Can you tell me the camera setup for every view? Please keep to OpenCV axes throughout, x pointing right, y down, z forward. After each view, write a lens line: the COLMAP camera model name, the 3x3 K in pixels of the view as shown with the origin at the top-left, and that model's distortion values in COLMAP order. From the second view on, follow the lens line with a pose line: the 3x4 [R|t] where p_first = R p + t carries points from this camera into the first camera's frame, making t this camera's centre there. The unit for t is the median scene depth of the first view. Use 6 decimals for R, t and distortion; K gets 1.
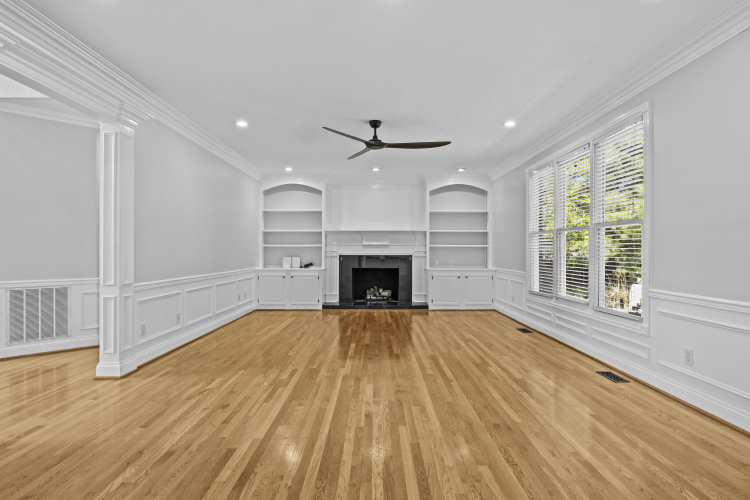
lens RADIAL K [[377.9, 0, 375.0], [0, 377.9, 250.0], [0, 0, 1]] dist [-0.001620, -0.000770]
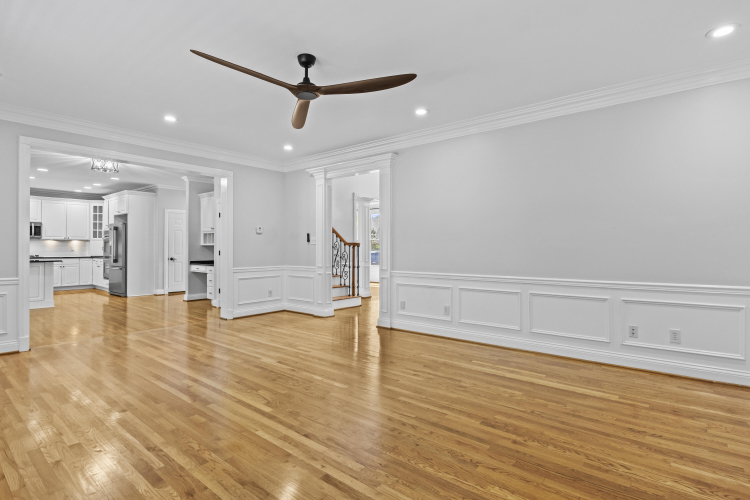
lens RADIAL K [[377.9, 0, 375.0], [0, 377.9, 250.0], [0, 0, 1]] dist [-0.001620, -0.000770]
pose [[-0.630184, 0.001164, -0.776445, 0.307151], [0.000747, 0.999999, 0.000893, 0.003570], [0.776445, -0.000017, -0.630185, 1.046766]]
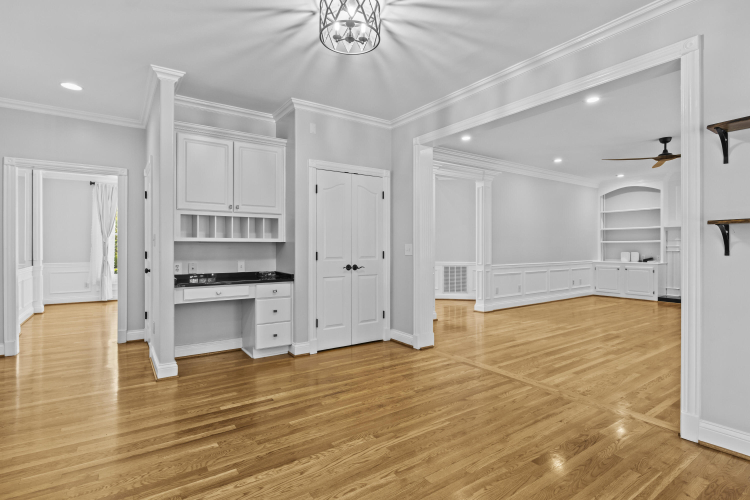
lens RADIAL K [[377.9, 0, 375.0], [0, 377.9, 250.0], [0, 0, 1]] dist [-0.001620, -0.000770]
pose [[0.568111, 0.005558, -0.822933, 0.308714], [0.005888, 0.999924, 0.010819, -0.003840], [0.822931, -0.010992, 0.568036, -0.288182]]
